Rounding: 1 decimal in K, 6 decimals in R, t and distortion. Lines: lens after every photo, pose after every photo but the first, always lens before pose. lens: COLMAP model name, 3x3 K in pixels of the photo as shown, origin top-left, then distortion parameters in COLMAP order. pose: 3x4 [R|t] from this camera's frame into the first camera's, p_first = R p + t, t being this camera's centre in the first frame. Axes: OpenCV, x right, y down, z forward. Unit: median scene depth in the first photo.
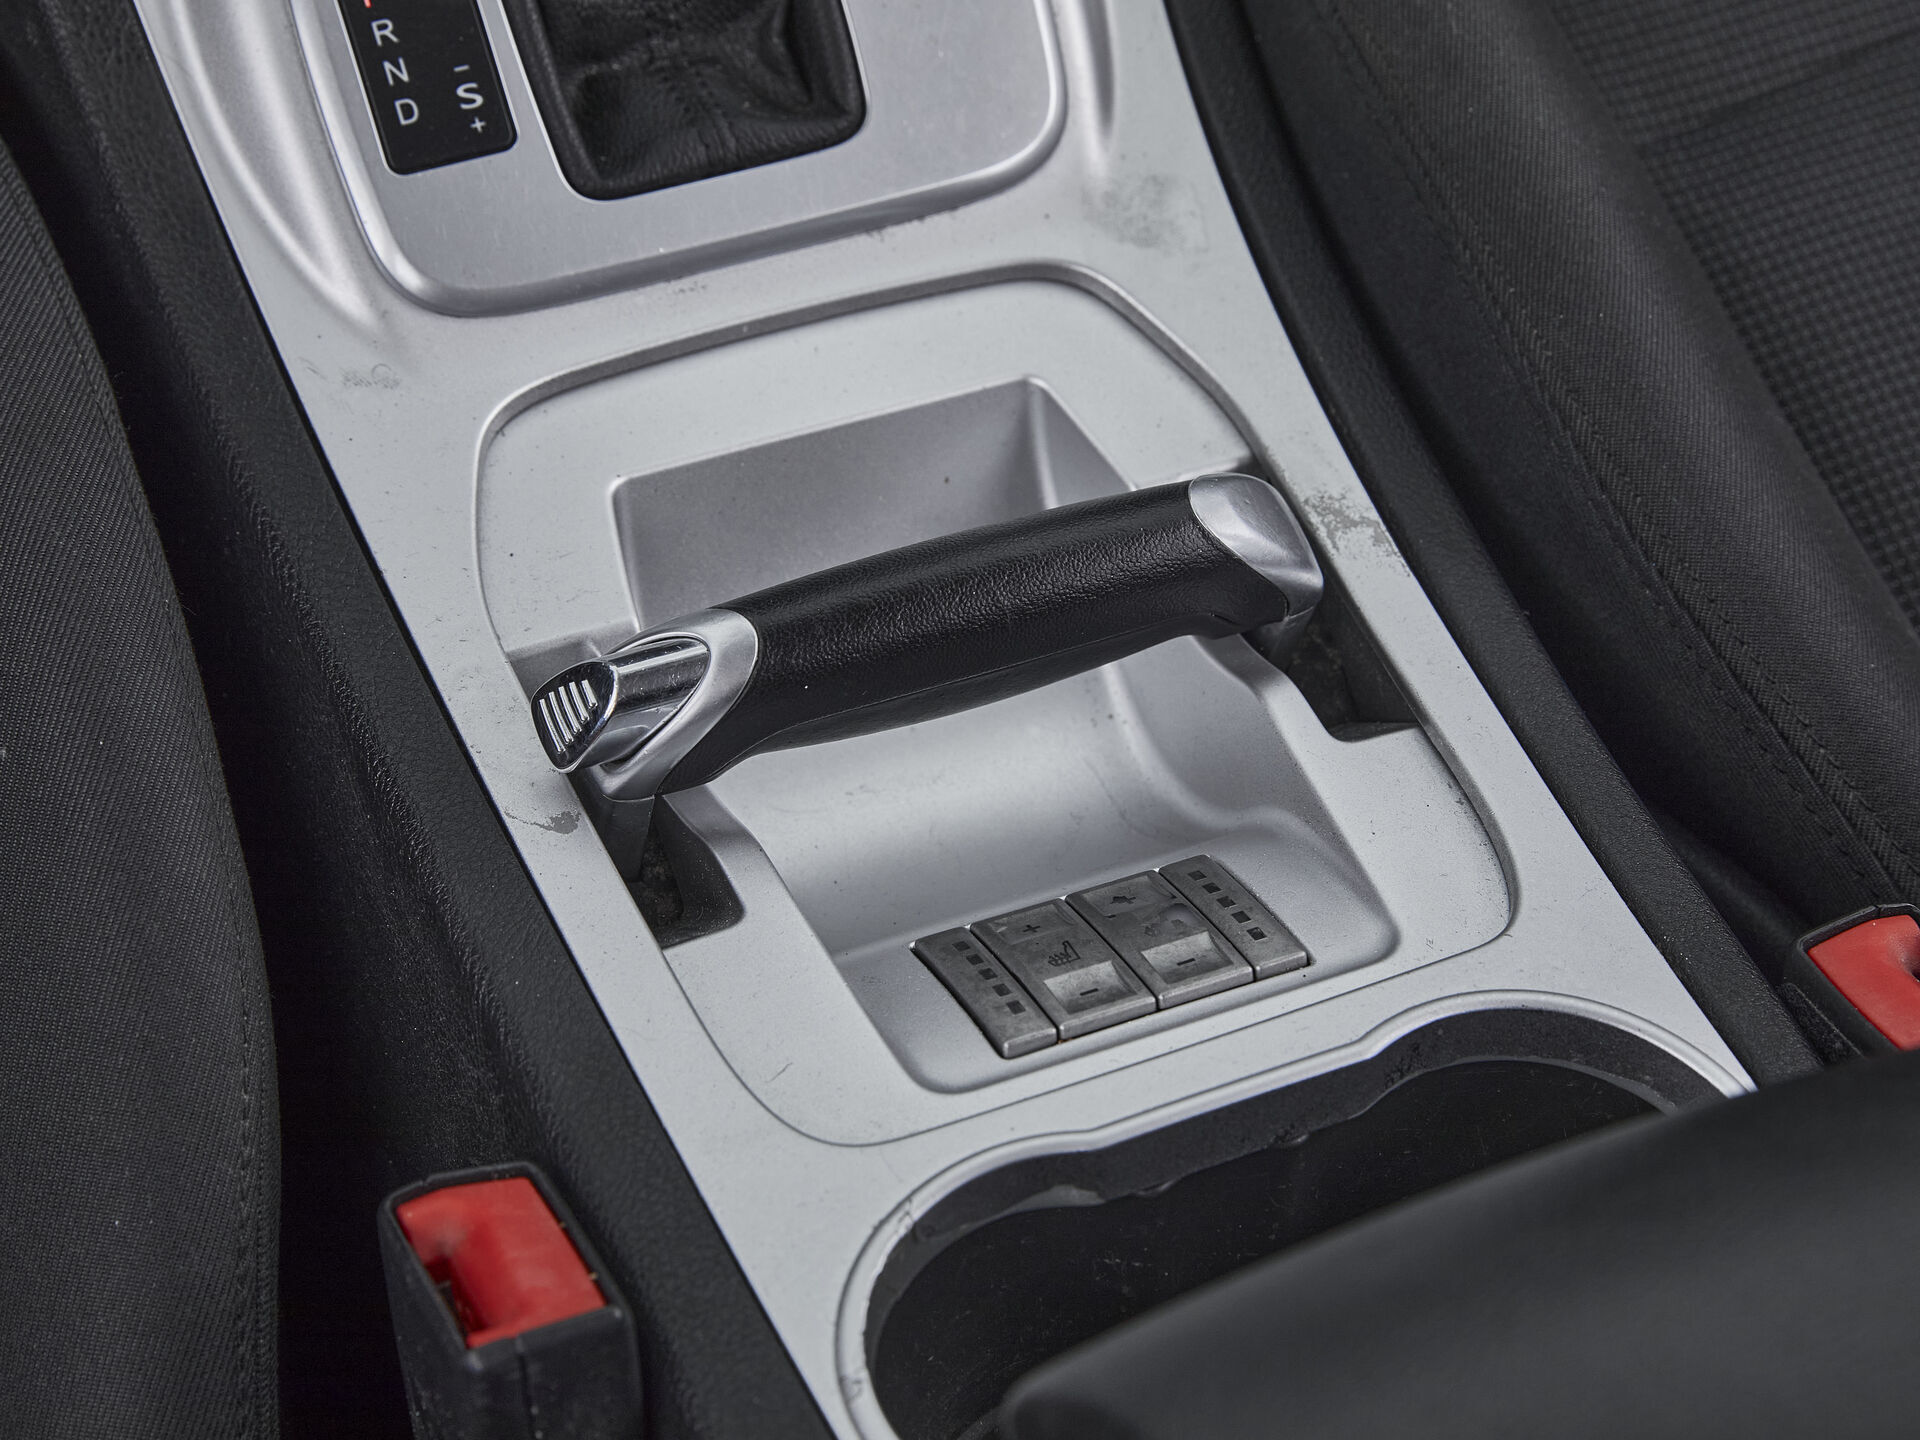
lens RADIAL K [[4033.9, 0, 958.5], [0, 4033.9, 721.4], [0, 0, 1]] dist [-0.087639, 0.000000]
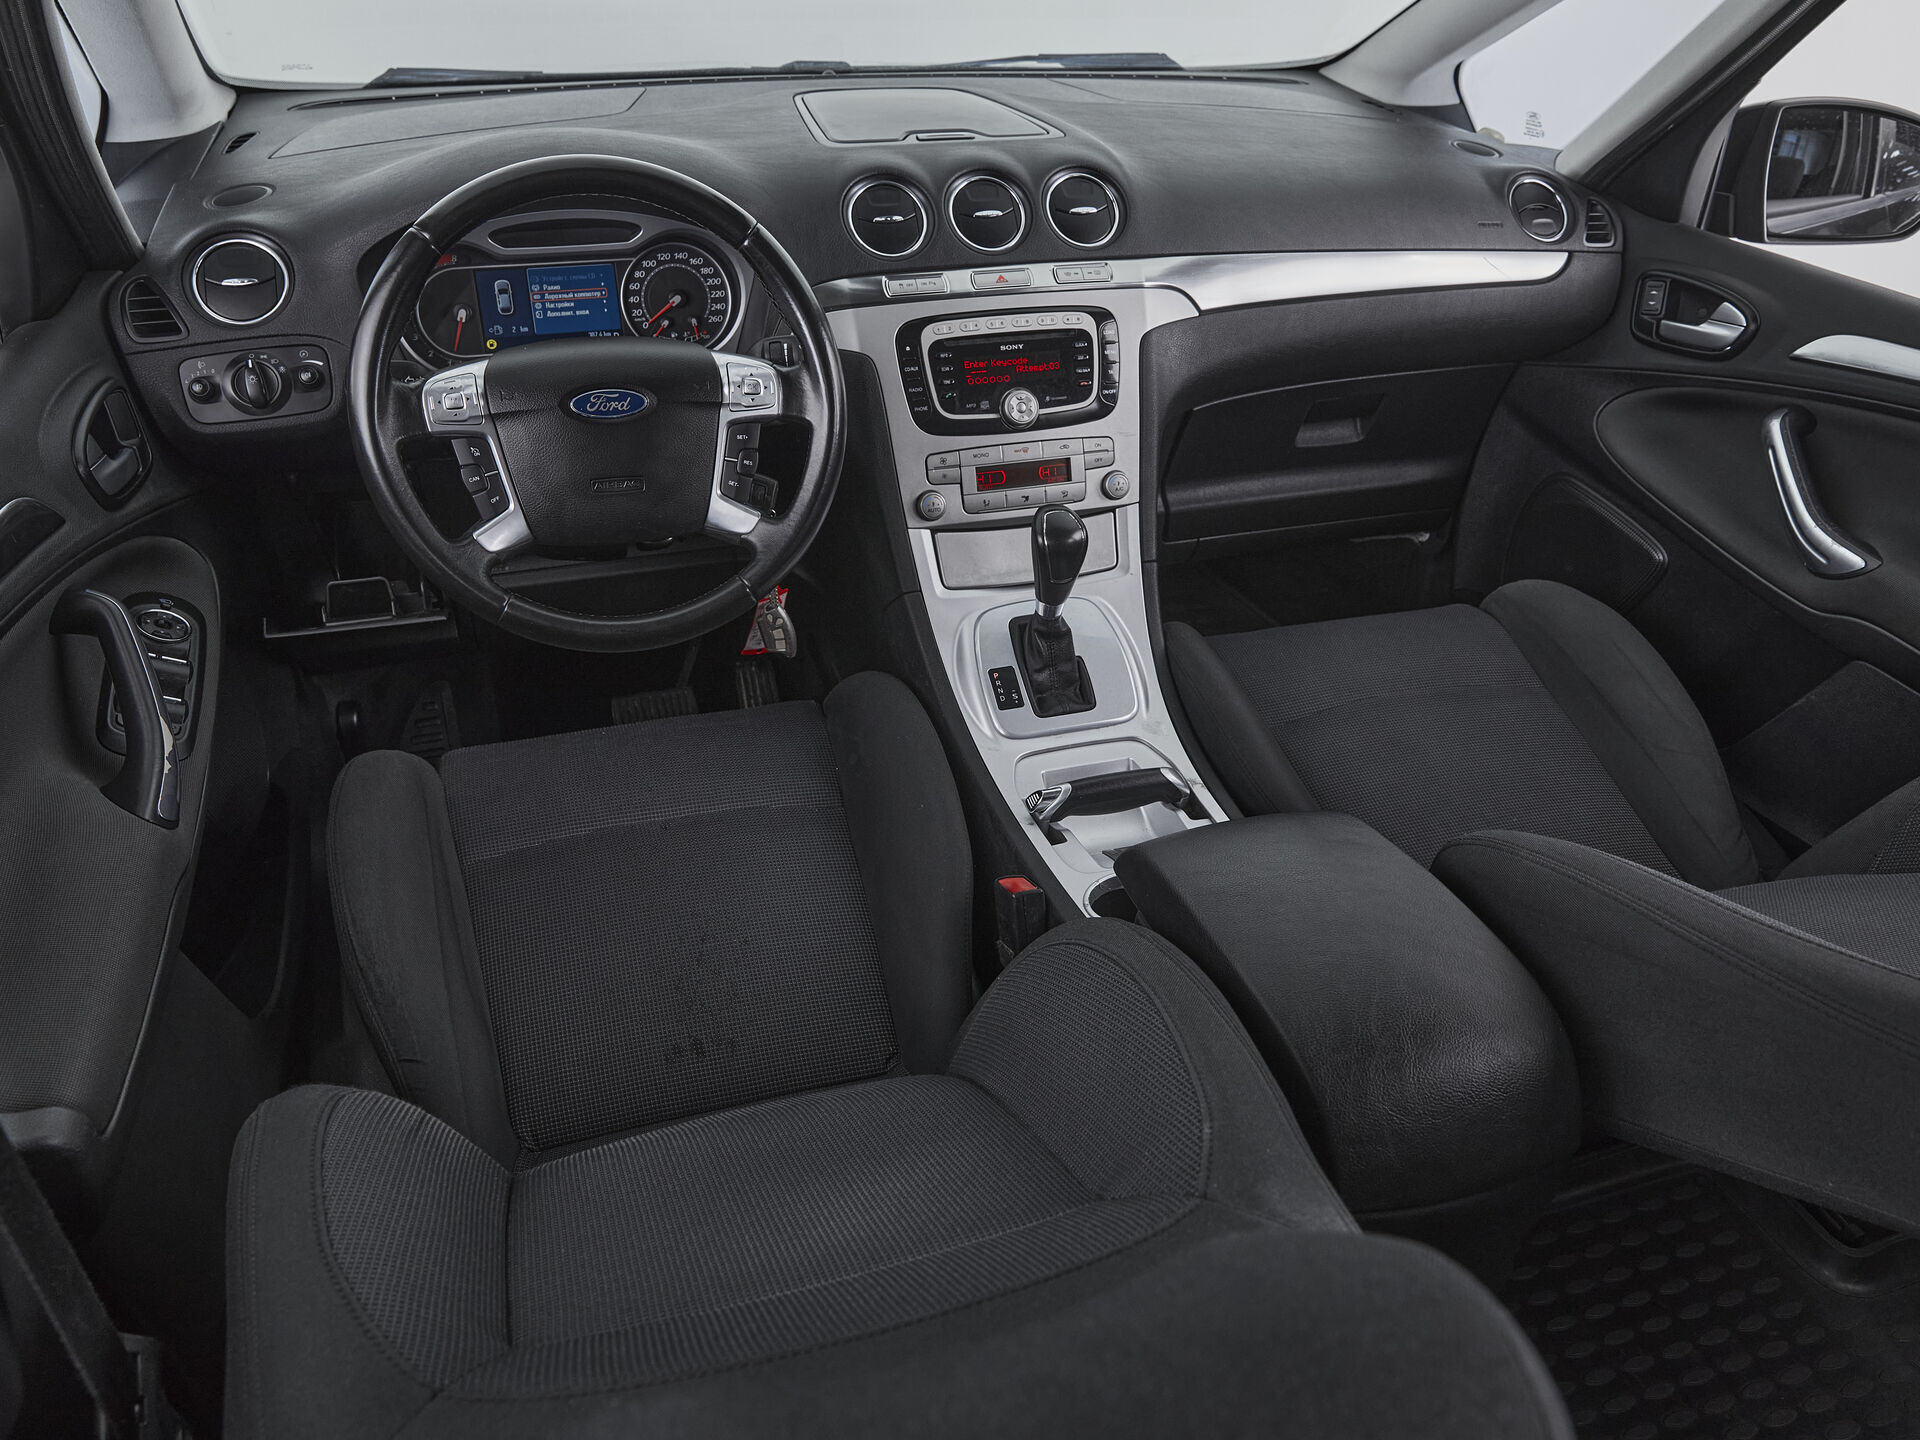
lens RADIAL K [[1429.5, 0, 957.1], [0, 1429.5, 722.7], [0, 0, 1]] dist [-0.000457, -0.005437]
pose [[0.990610, 0.005815, -0.136591, 0.048343], [-0.046135, 0.954707, -0.293948, 0.399957], [0.128696, 0.297489, 0.946011, -0.667986]]
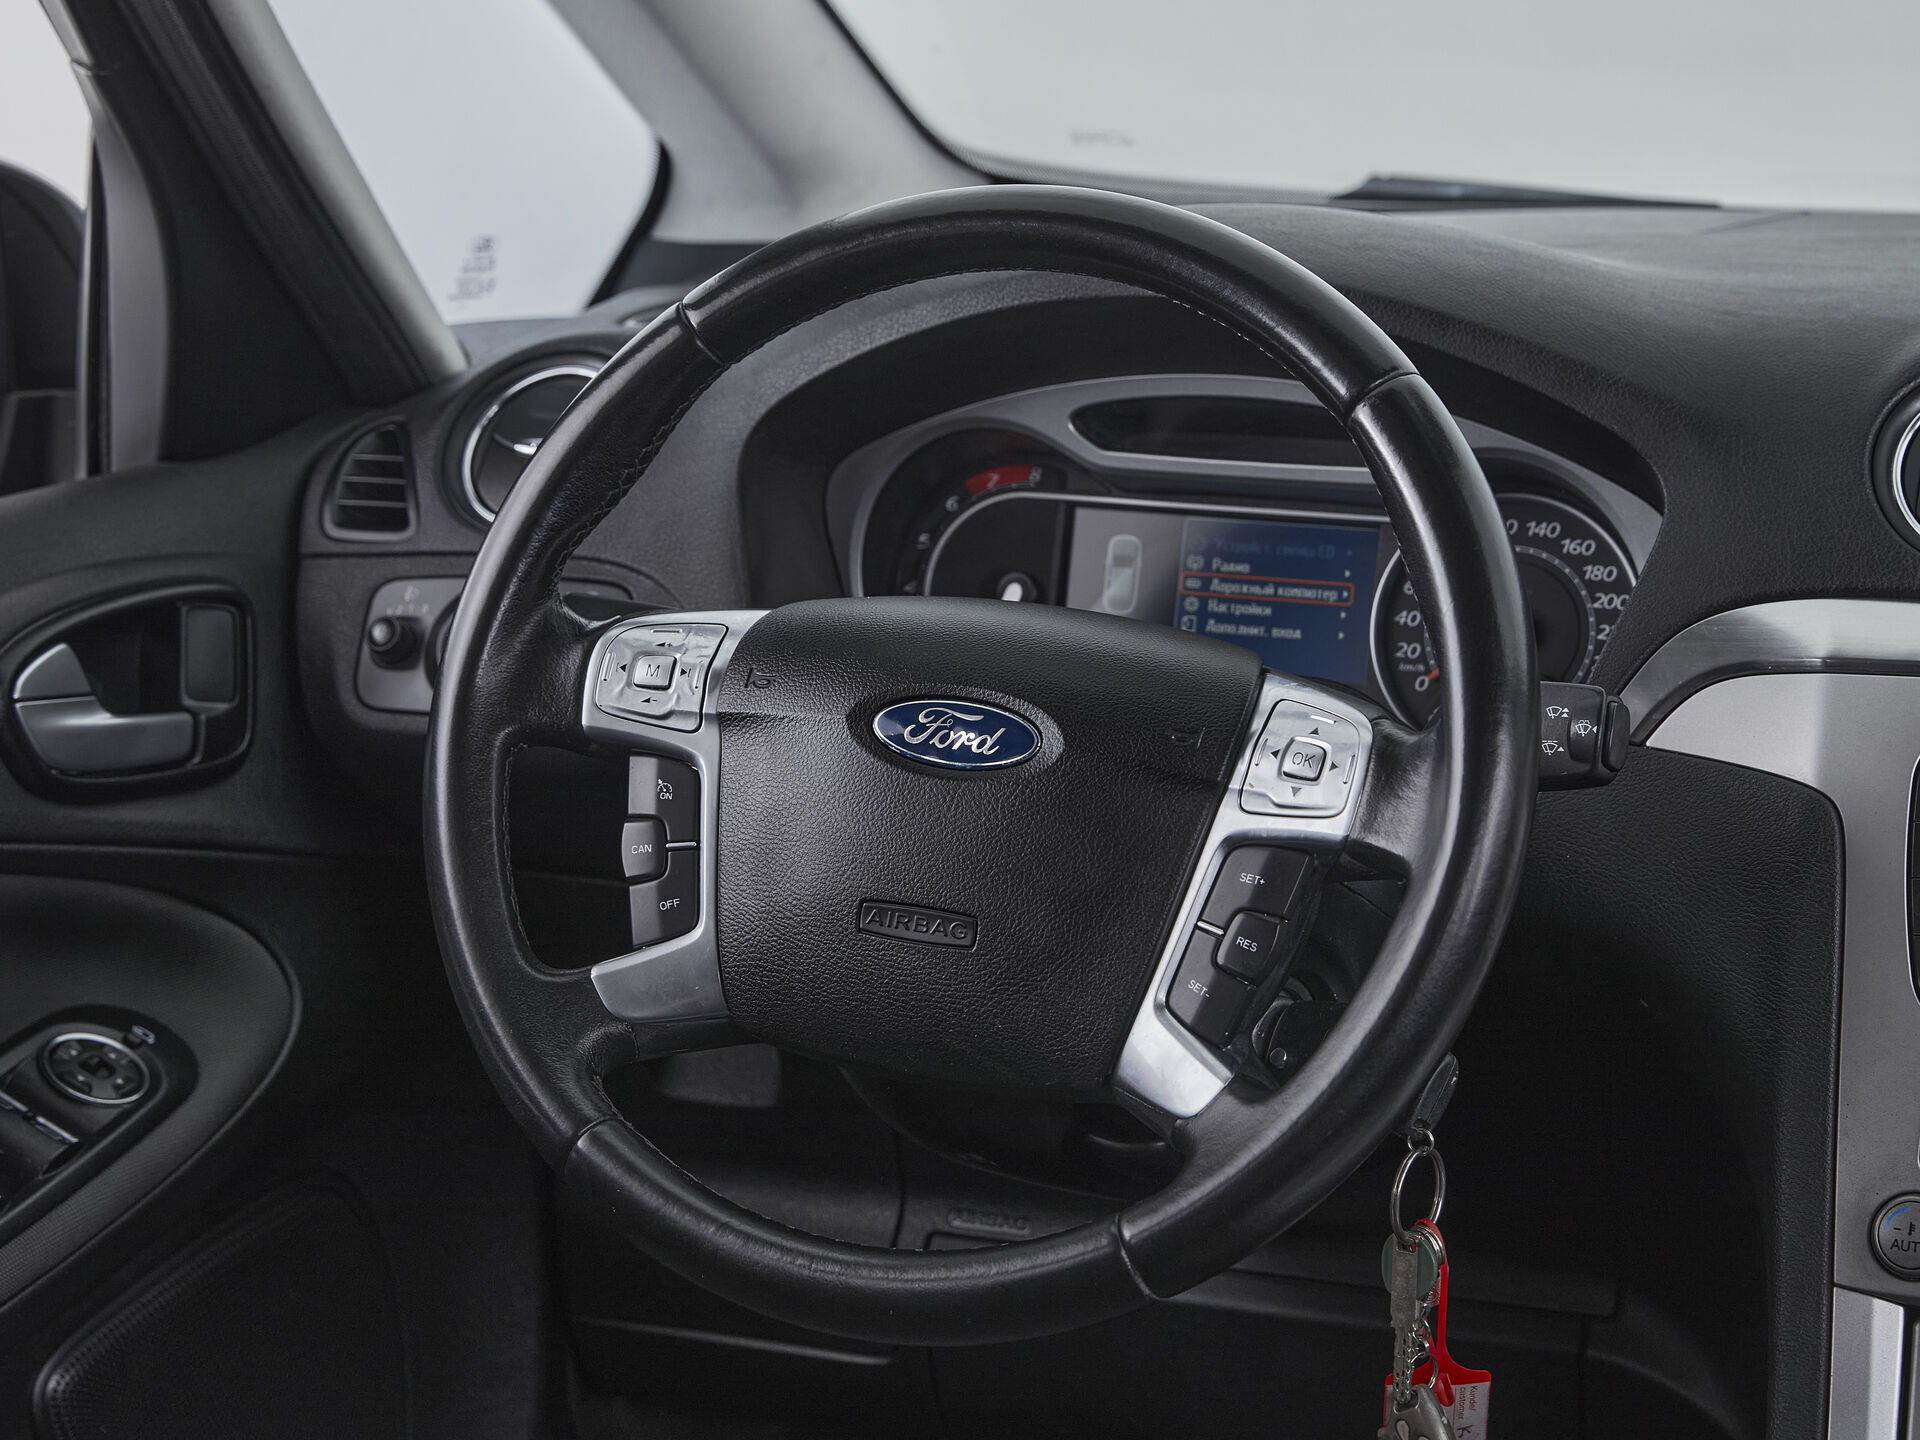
lens RADIAL K [[4103.1, 0, 963.8], [0, 4103.1, 725.2], [0, 0, 1]] dist [-0.028063, 0.000000]
pose [[0.677211, 0.059716, -0.733362, 0.770390], [-0.516679, 0.748216, -0.416193, 0.388627], [0.523859, 0.660763, 0.537554, -0.351880]]
